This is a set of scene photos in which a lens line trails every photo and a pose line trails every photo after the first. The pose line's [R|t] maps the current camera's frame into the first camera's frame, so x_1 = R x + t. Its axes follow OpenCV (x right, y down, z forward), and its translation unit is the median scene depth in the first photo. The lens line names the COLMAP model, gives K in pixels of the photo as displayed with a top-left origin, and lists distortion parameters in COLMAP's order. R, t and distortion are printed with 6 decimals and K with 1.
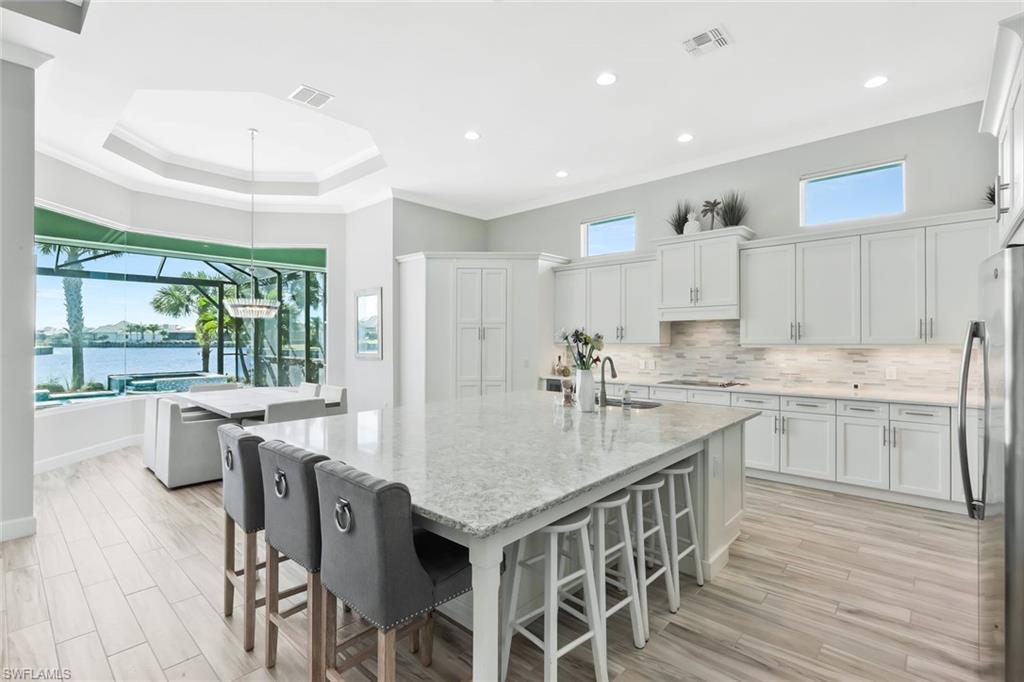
lens RADIAL K [[472.6, 0, 495.1], [0, 472.6, 338.8], [0, 0, 1]] dist [-0.002648, -0.002152]
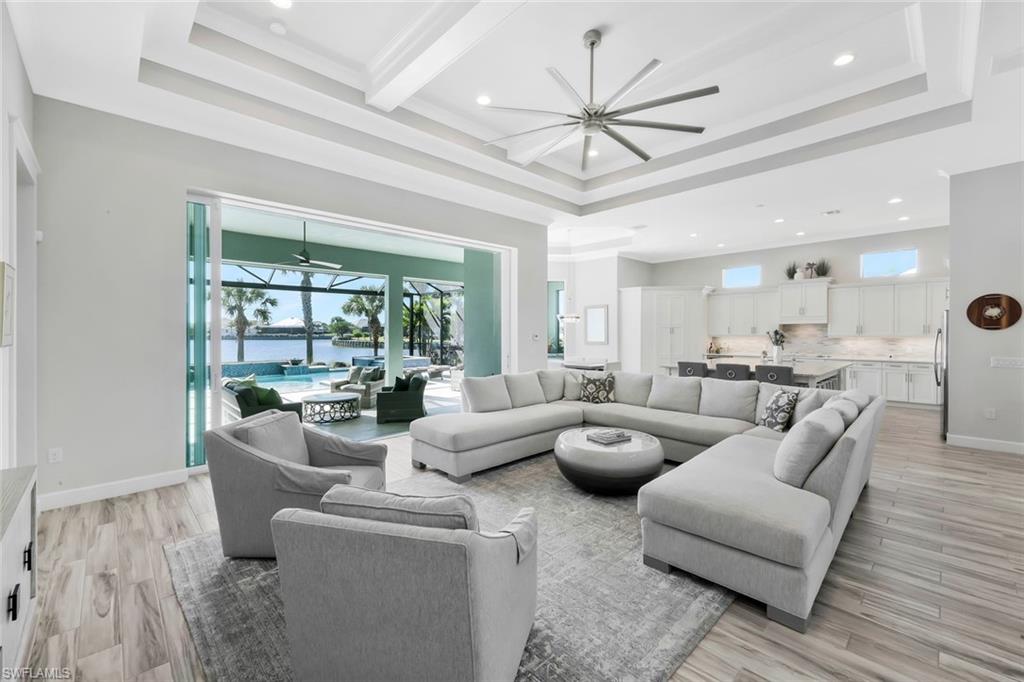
lens RADIAL K [[421.5, 0, 491.6], [0, 421.5, 335.2], [0, 0, 1]] dist [-0.007139, 0.000870]
pose [[0.997061, 0.000982, -0.076612, -0.718106], [-0.000599, 0.999987, 0.005020, -0.001032], [0.076616, -0.004960, 0.997048, -0.827121]]
